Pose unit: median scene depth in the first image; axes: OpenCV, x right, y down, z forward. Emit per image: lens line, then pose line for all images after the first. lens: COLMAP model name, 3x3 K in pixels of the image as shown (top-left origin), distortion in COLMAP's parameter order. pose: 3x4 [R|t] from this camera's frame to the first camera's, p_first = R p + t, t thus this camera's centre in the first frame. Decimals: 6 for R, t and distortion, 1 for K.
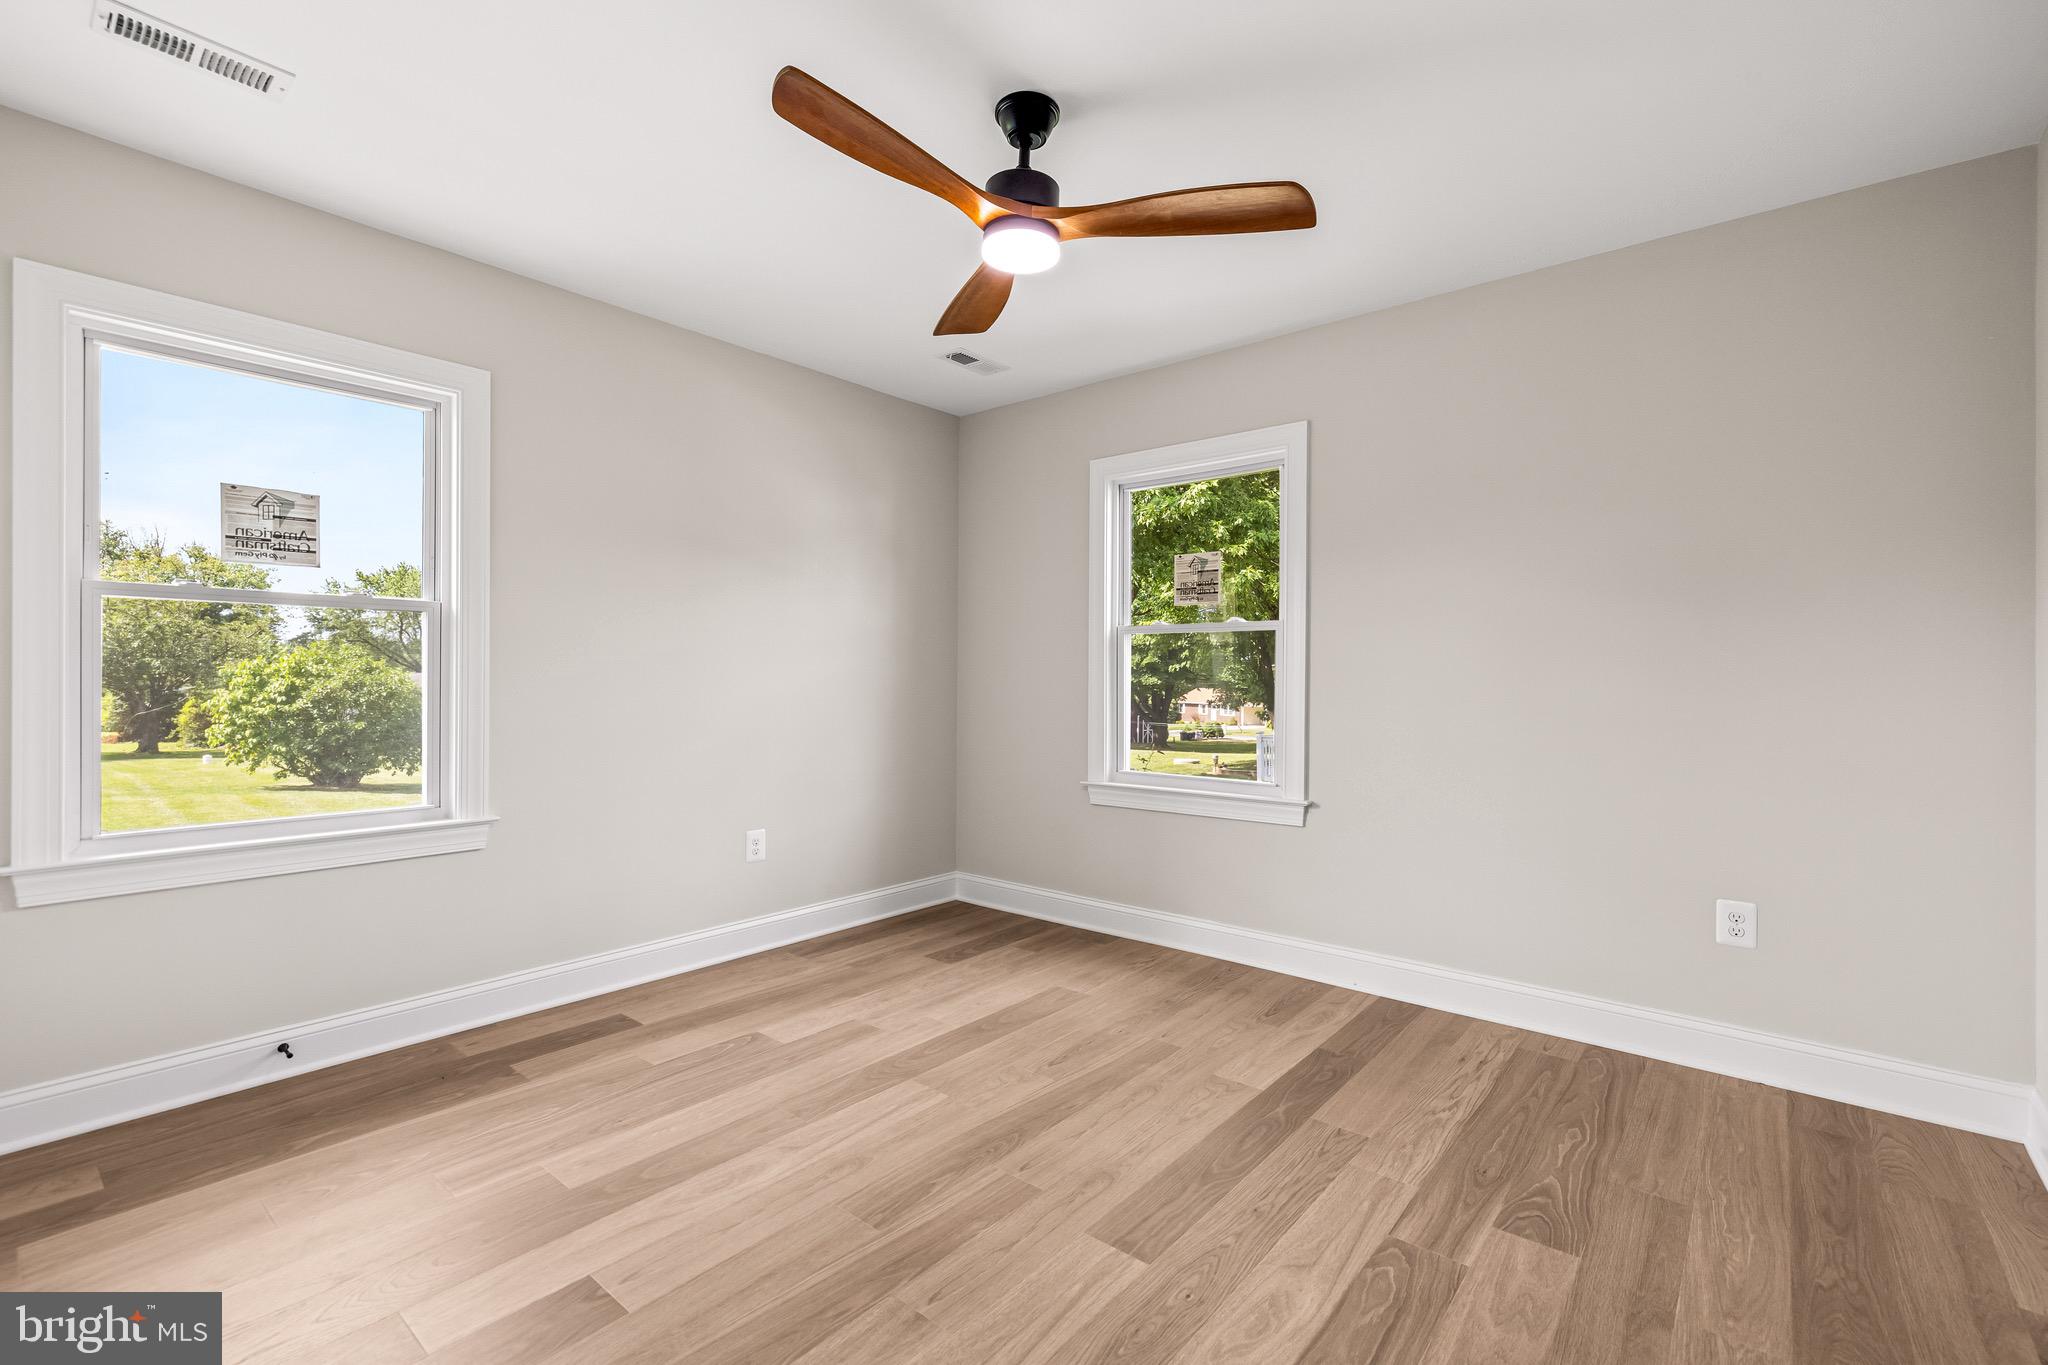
lens RADIAL K [[860.0, 0, 1022.7], [0, 860.0, 674.5], [0, 0, 1]] dist [0.001535, 0.000179]
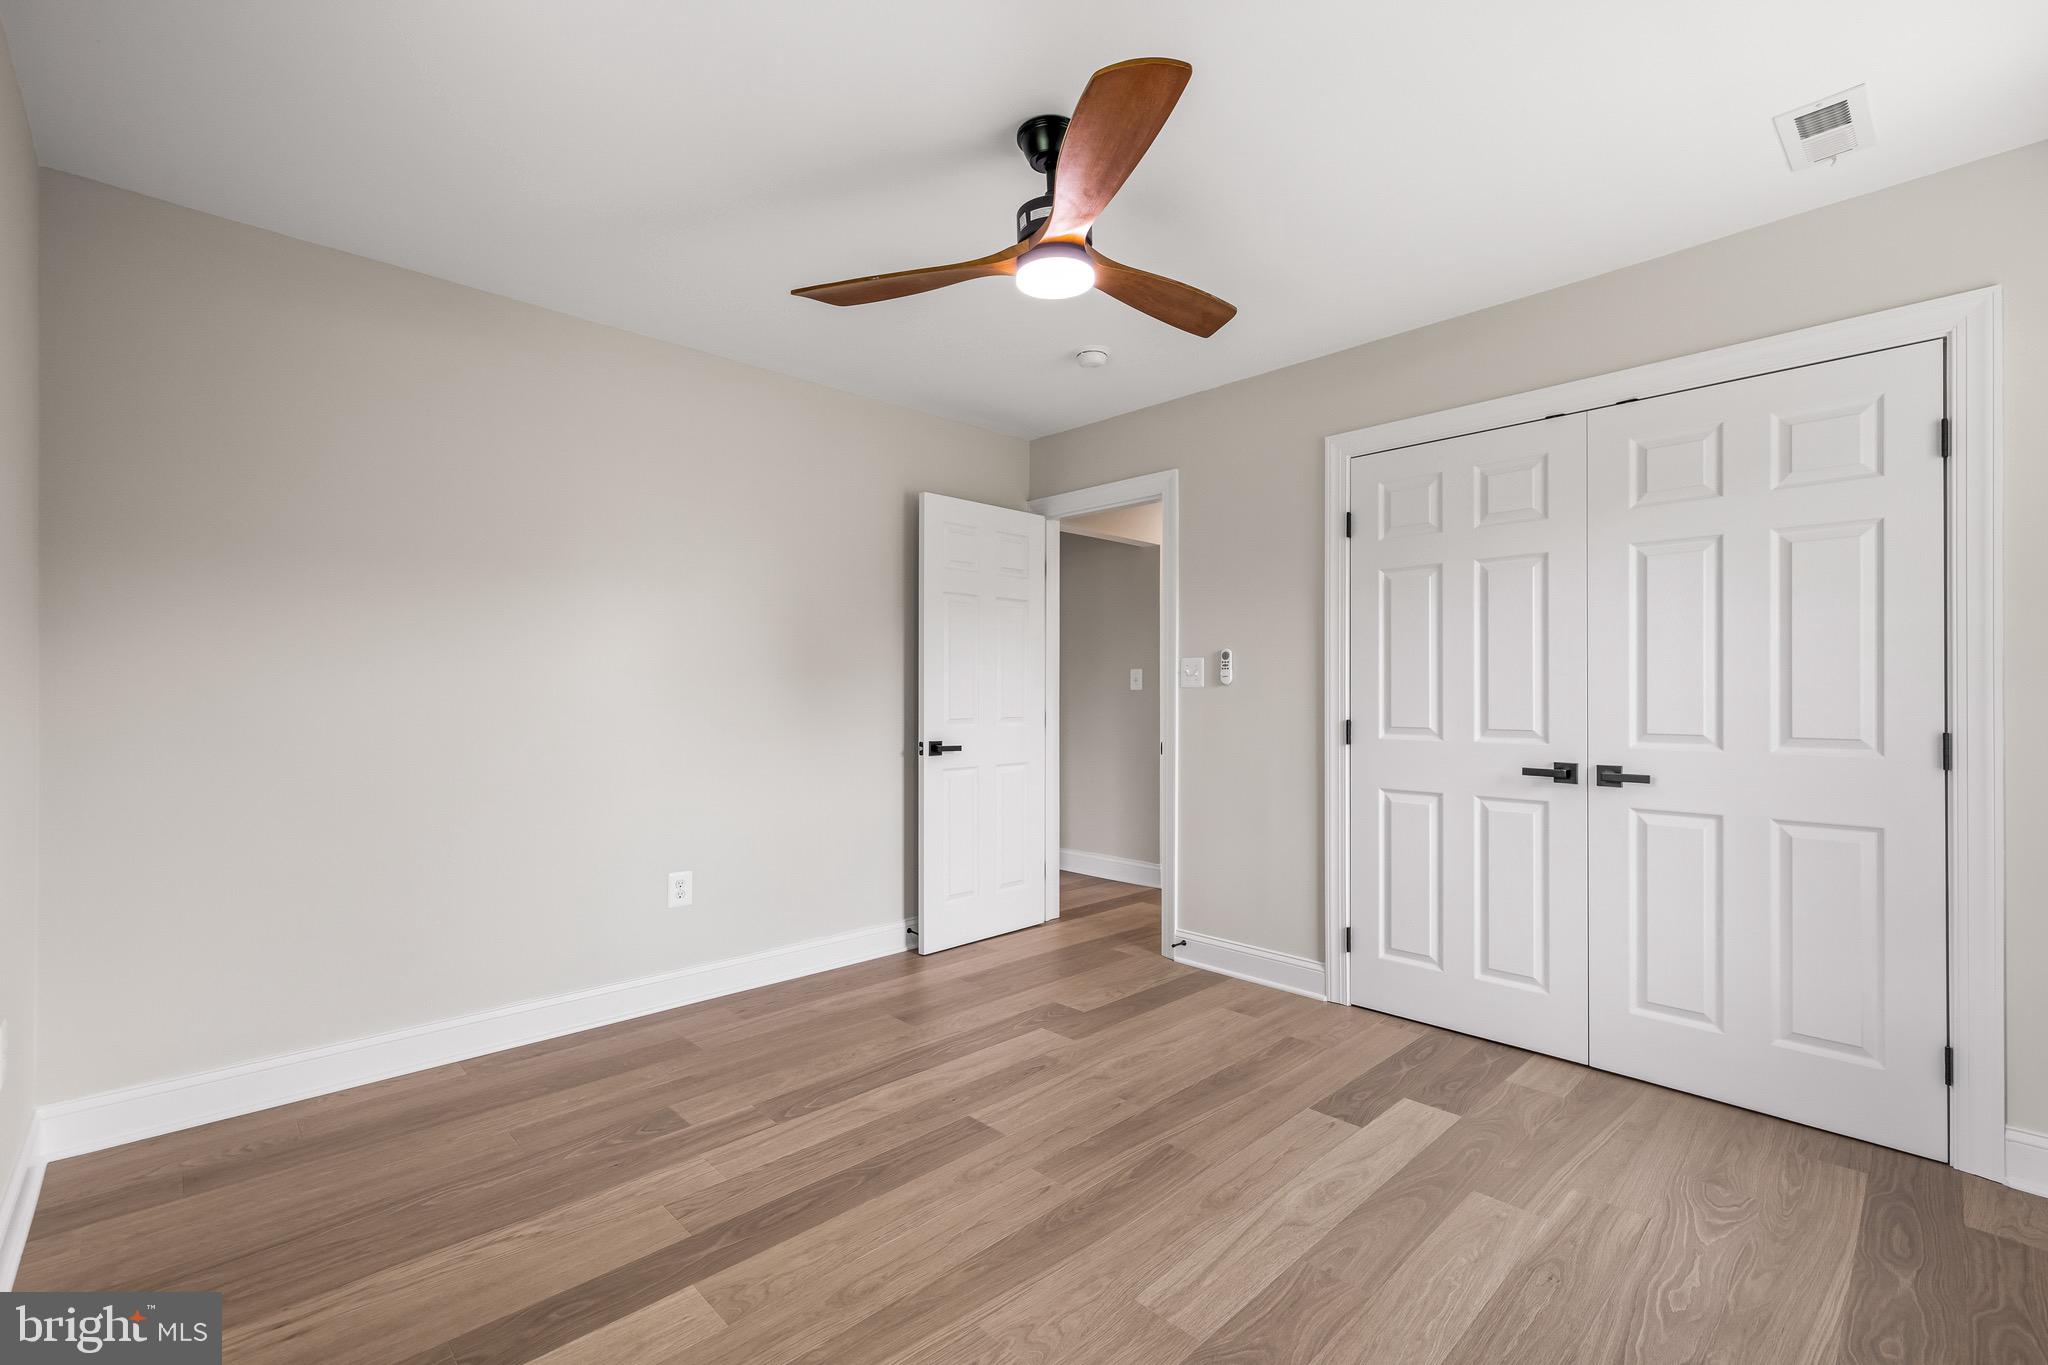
lens RADIAL K [[860.0, 0, 1022.7], [0, 860.0, 674.5], [0, 0, 1]] dist [0.001535, 0.000179]
pose [[-0.993416, -0.005227, 0.114448, -0.087517], [-0.007879, 0.999710, -0.022735, -0.011516], [-0.114296, -0.023487, -0.993169, 2.090114]]
